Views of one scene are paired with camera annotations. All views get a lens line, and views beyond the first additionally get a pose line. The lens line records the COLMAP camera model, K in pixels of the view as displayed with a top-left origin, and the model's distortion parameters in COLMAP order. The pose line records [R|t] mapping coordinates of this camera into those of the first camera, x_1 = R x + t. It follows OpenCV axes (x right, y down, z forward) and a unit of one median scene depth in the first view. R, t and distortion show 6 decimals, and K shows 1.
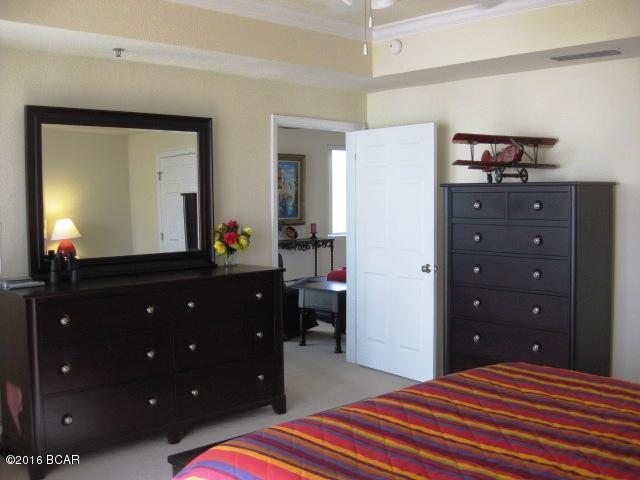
lens RADIAL K [[688.5, 0, 320.0], [0, 688.5, 240.0], [0, 0, 1]] dist [-0.202941, 0.179153]
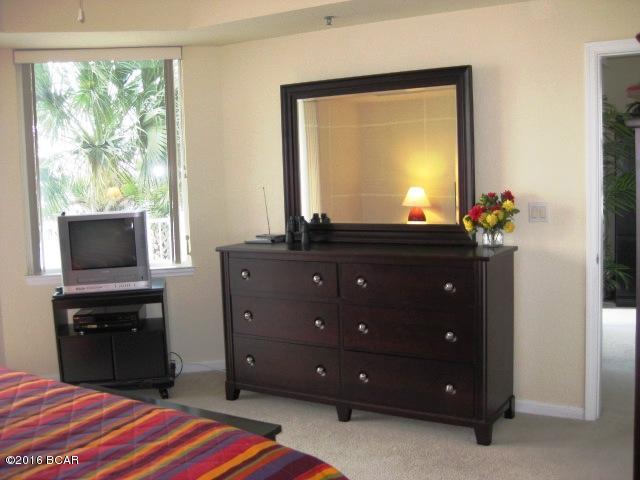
lens RADIAL K [[688.5, 0, 320.0], [0, 688.5, 240.0], [0, 0, 1]] dist [-0.202941, 0.179153]
pose [[0.257662, 0.096753, -0.961379, 0.682421], [-0.030329, 0.995294, 0.092037, -0.045342], [0.965759, 0.005443, 0.259383, 0.711049]]
